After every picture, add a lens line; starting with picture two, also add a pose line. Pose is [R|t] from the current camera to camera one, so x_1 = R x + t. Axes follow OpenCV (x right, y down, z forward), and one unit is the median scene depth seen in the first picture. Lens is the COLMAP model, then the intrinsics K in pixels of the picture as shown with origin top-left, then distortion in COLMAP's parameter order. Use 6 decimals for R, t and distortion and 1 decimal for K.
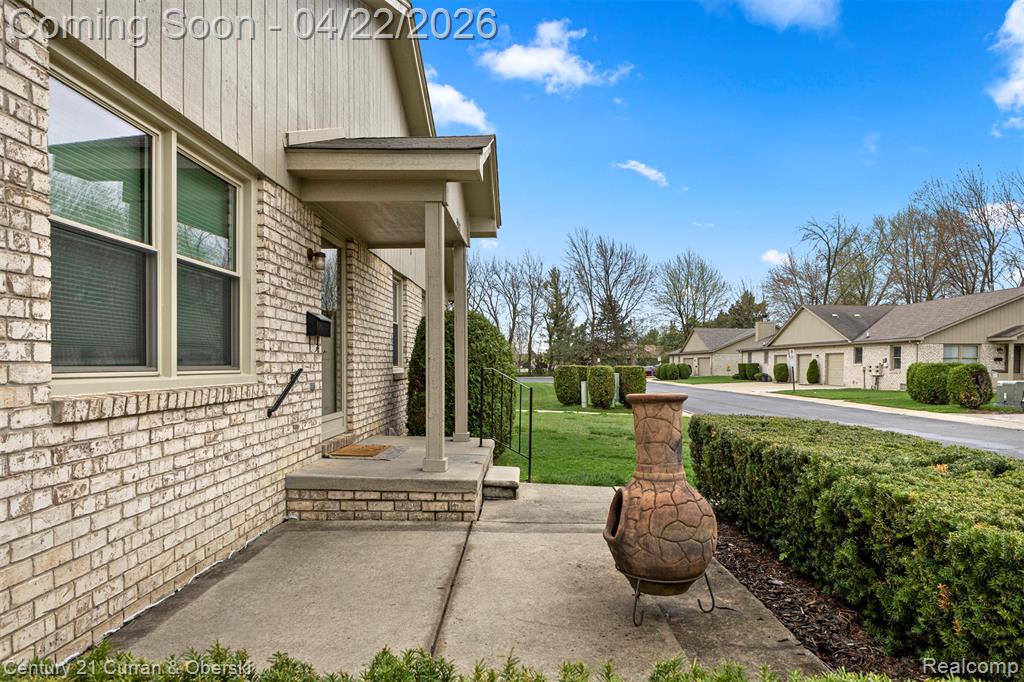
lens RADIAL K [[613.7, 0, 513.9], [0, 613.7, 369.9], [0, 0, 1]] dist [0.003271, 0.001515]
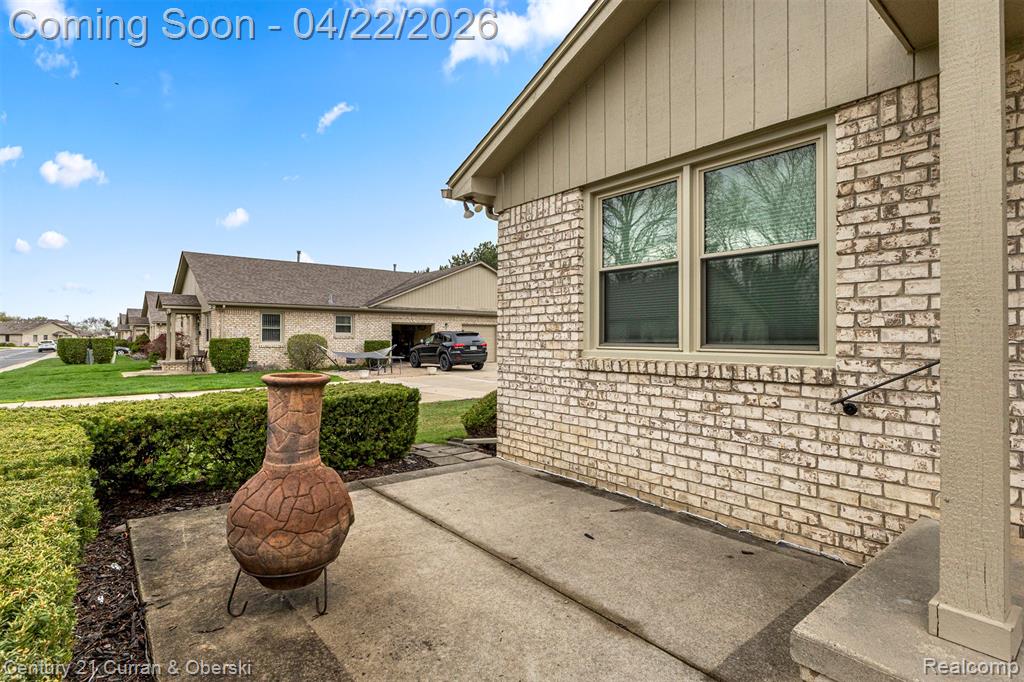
lens RADIAL K [[502.5, 0, 513.1], [0, 502.5, 332.4], [0, 0, 1]] dist [0.001081, 0.000049]
pose [[-0.757611, -0.009176, -0.652641, 0.475005], [-0.009090, 0.999953, -0.003506, -0.026885], [0.652643, 0.003276, -0.757659, 1.761335]]
